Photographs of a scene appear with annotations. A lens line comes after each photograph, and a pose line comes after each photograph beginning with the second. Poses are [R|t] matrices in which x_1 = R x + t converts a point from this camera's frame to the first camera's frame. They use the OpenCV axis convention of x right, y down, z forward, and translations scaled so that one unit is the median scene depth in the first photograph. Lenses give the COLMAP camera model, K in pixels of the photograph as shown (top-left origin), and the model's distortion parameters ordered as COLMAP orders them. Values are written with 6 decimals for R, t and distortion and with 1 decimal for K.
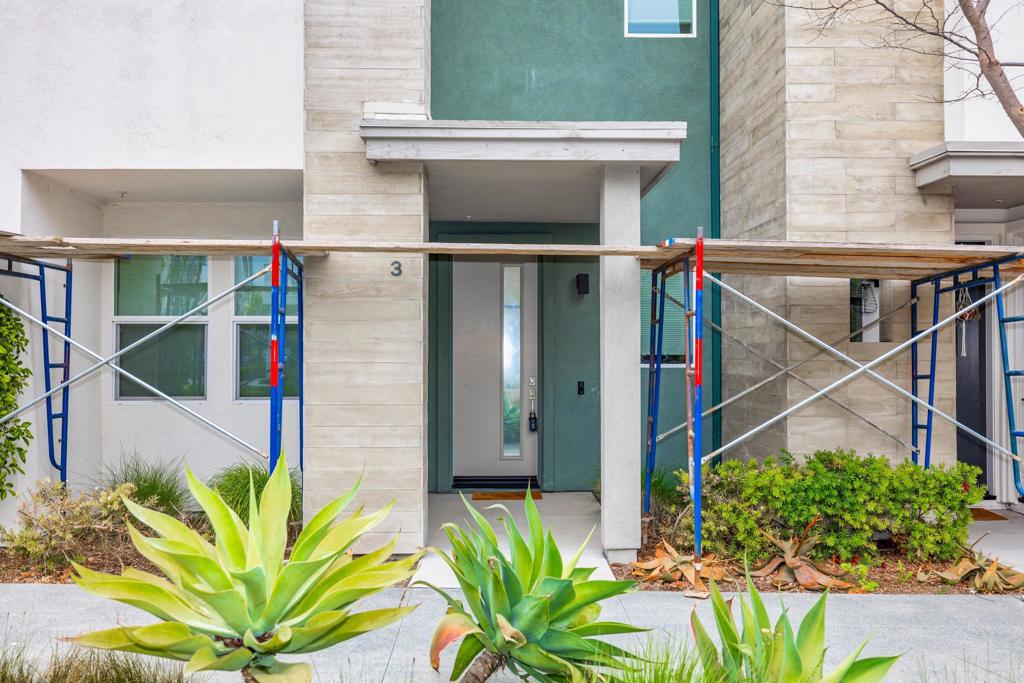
lens RADIAL K [[885.8, 0, 511.3], [0, 885.8, 342.1], [0, 0, 1]] dist [0.004961, 0.000490]
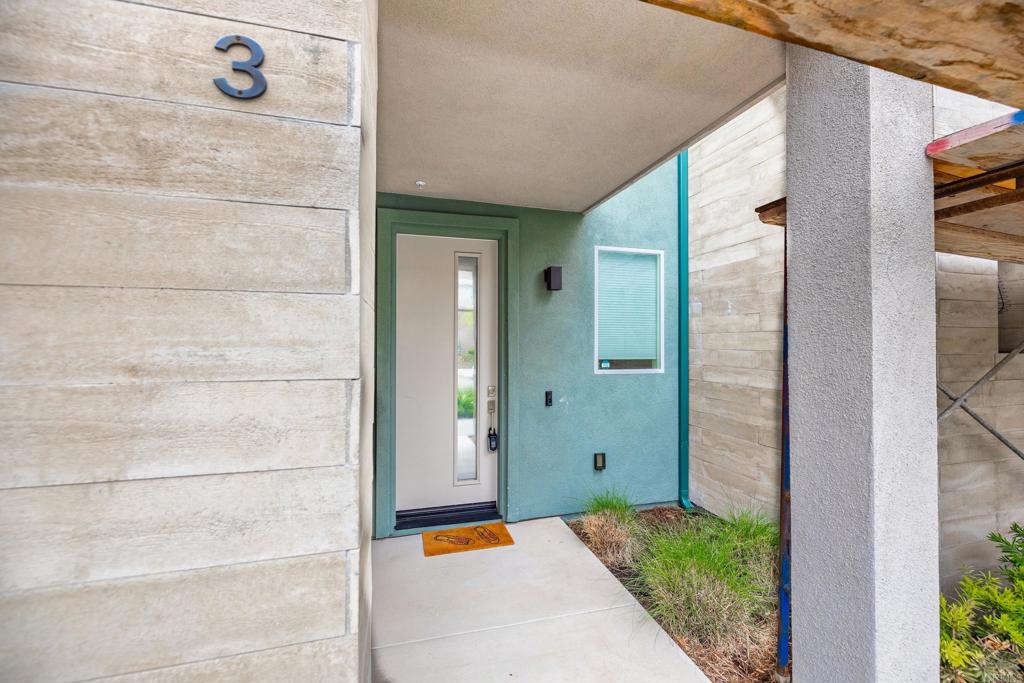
lens RADIAL K [[431.1, 0, 515.6], [0, 431.1, 339.5], [0, 0, 1]] dist [-0.000960, -0.000027]
pose [[0.967429, 0.004155, 0.253107, -0.077584], [-0.006074, 0.999958, 0.006799, -0.011493], [-0.253068, -0.008115, 0.967414, 0.767108]]
